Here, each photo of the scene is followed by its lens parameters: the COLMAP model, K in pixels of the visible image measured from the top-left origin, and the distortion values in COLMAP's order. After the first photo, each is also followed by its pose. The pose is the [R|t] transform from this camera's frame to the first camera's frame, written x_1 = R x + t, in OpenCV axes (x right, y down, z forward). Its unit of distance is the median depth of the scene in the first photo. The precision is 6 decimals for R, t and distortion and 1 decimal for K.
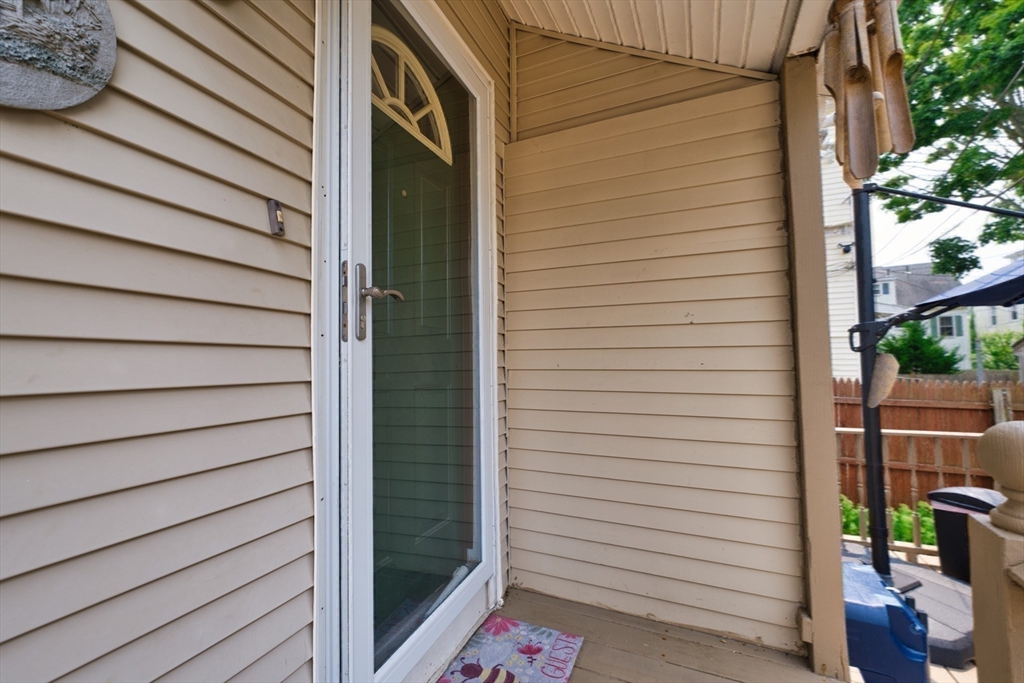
lens RADIAL K [[424.8, 0, 514.1], [0, 424.8, 340.1], [0, 0, 1]] dist [-0.006086, 0.001778]
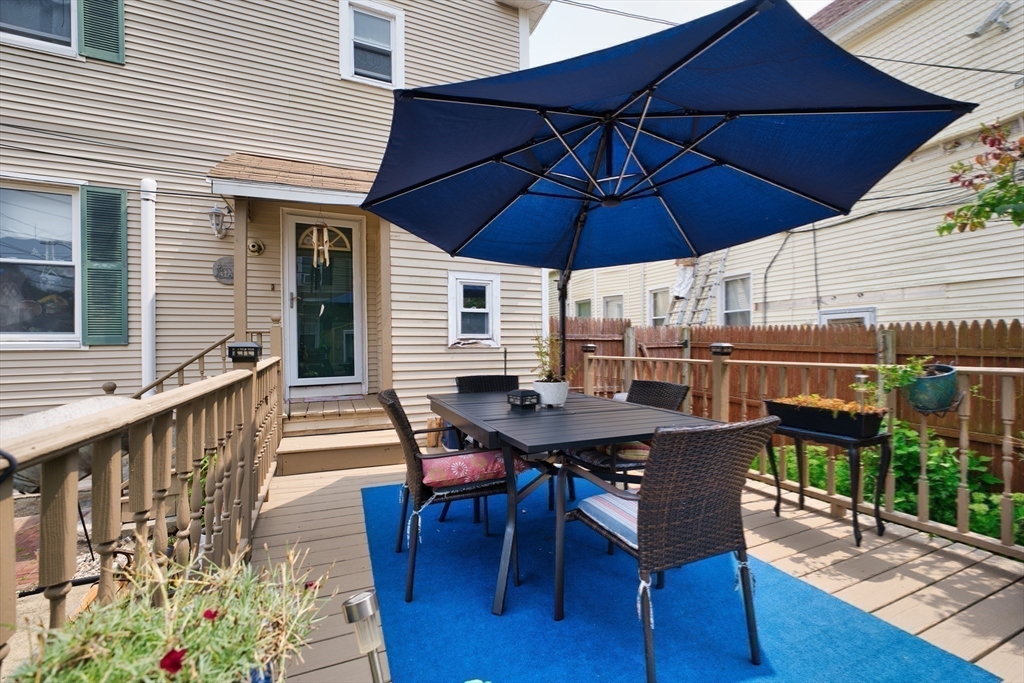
lens RADIAL K [[424.8, 0, 511.0], [0, 424.8, 344.6], [0, 0, 1]] dist [-0.006086, 0.001778]
pose [[0.732726, 0.001759, -0.680522, 4.577577], [0.036686, 0.998440, 0.042080, 0.291099], [0.679534, -0.055799, 0.731519, -0.827656]]
